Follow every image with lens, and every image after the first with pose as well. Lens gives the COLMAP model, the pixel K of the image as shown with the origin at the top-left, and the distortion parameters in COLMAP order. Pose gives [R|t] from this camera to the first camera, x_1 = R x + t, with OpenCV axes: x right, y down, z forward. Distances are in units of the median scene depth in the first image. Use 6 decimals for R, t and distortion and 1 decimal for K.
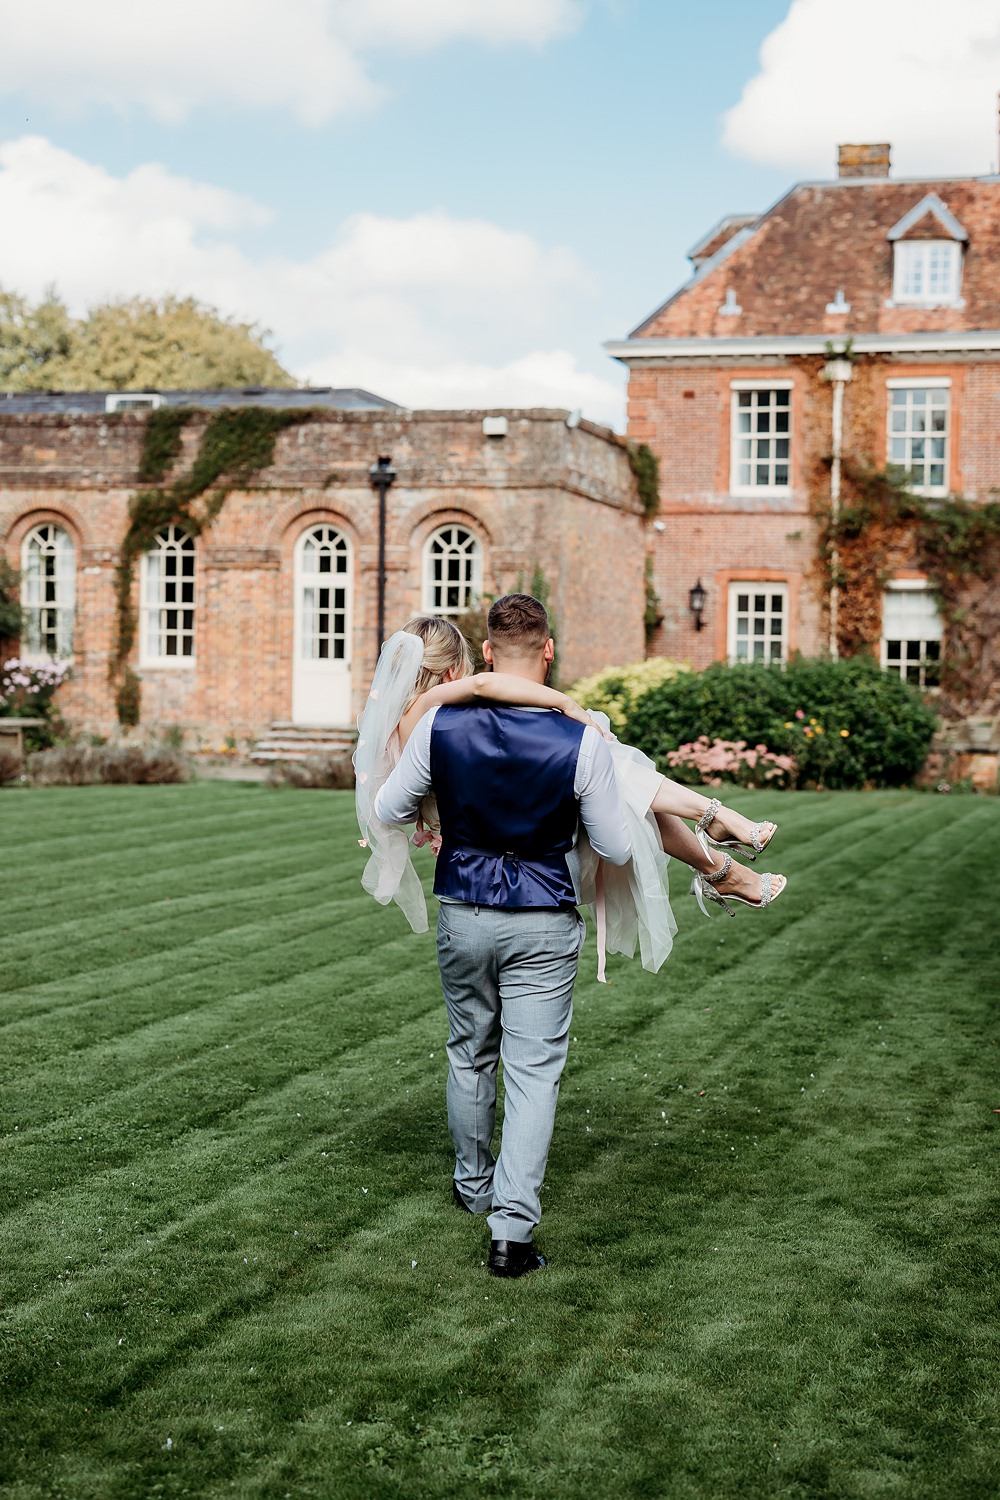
lens RADIAL K [[2392.7, 0, 524.9], [0, 2392.7, 770.8], [0, 0, 1]] dist [0.002481, 0.132396]
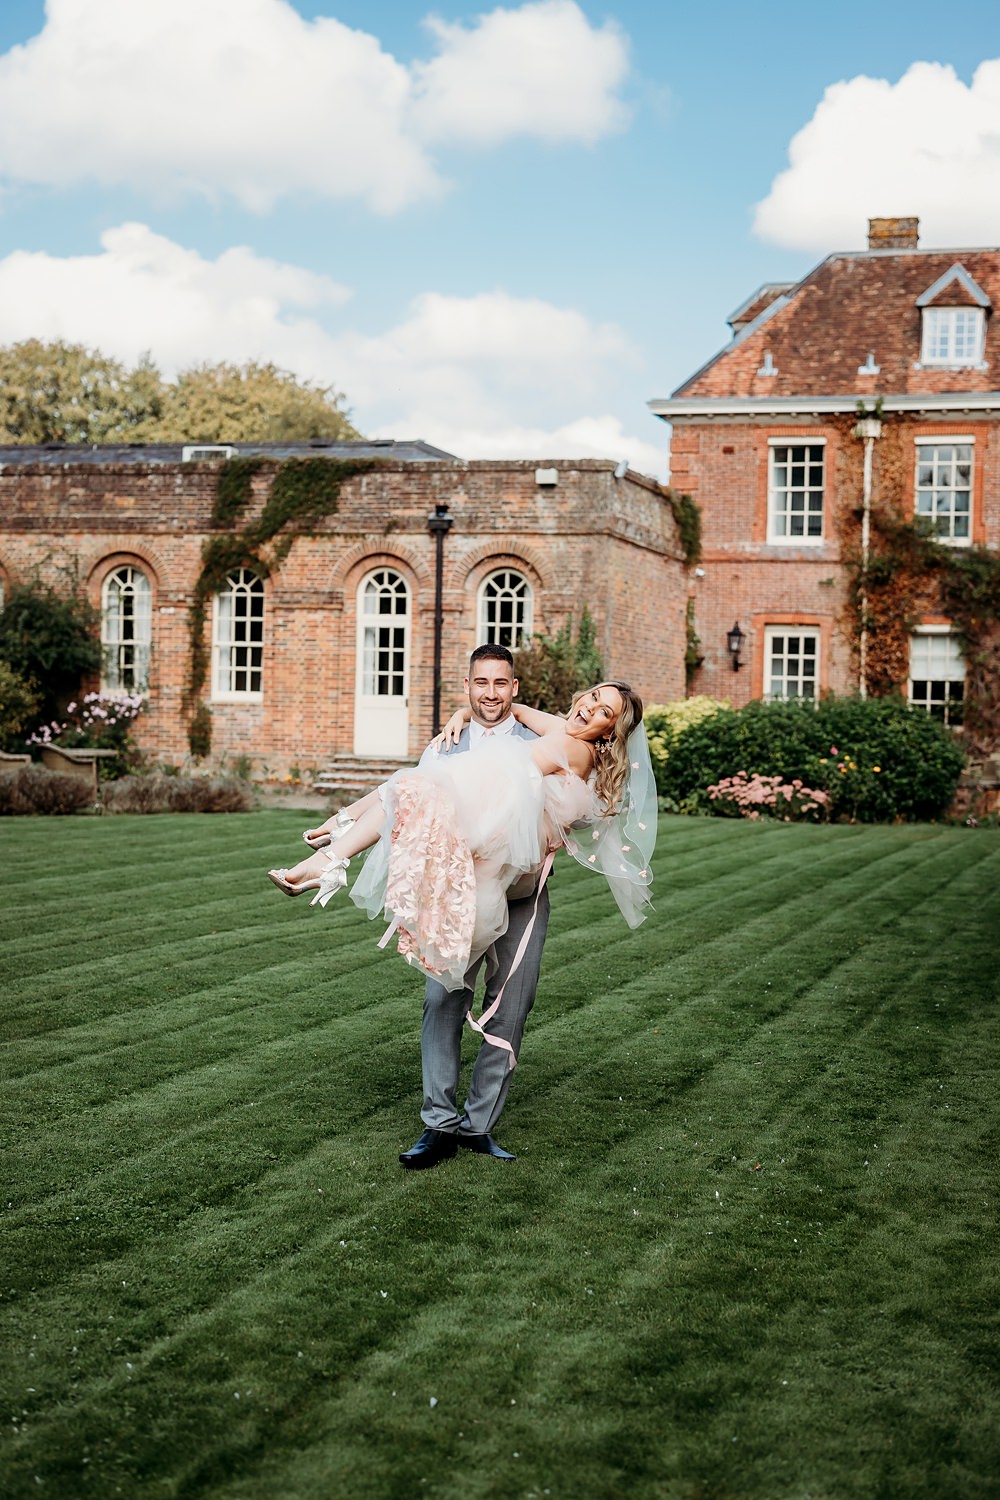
lens RADIAL K [[2280.8, 0, 504.9], [0, 2280.8, 745.3], [0, 0, 1]] dist [0.028163, -0.051044]
pose [[0.999532, 0.008032, -0.029503, -0.000110], [-0.008771, 0.999648, -0.025019, 0.000983], [0.029292, 0.025266, 0.999252, -0.018671]]
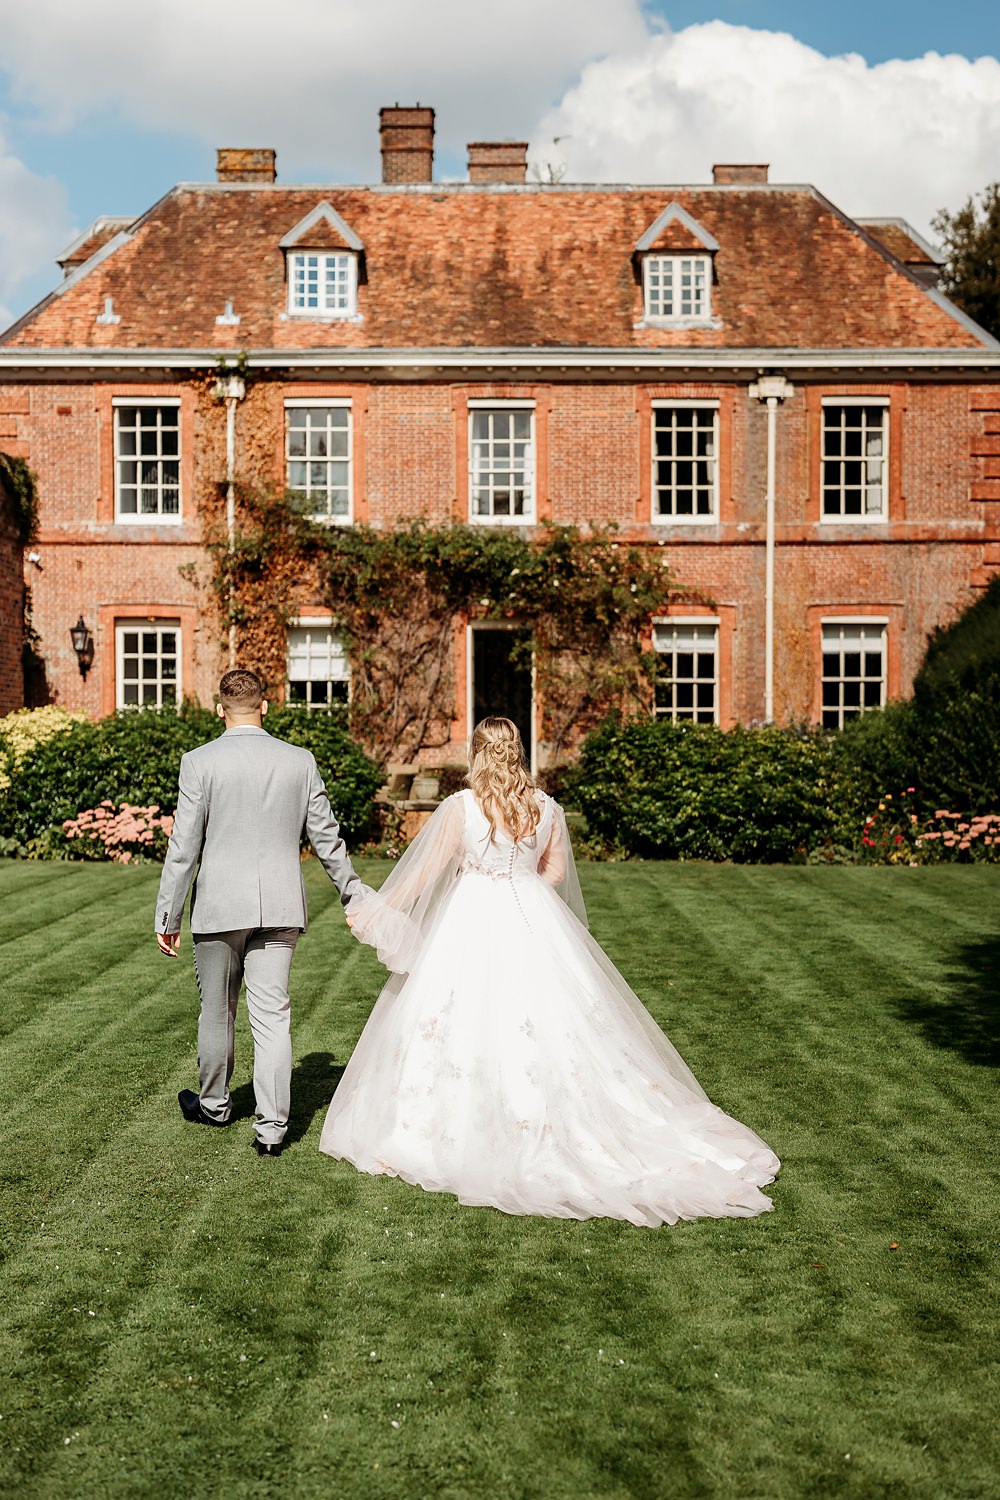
lens RADIAL K [[2280.8, 0, 504.9], [0, 2280.8, 745.3], [0, 0, 1]] dist [0.028163, -0.051044]
pose [[0.964601, -0.021129, 0.262866, 0.000196], [0.028392, 0.999312, -0.023861, -0.007023], [-0.262181, 0.030480, 0.964537, 0.133807]]
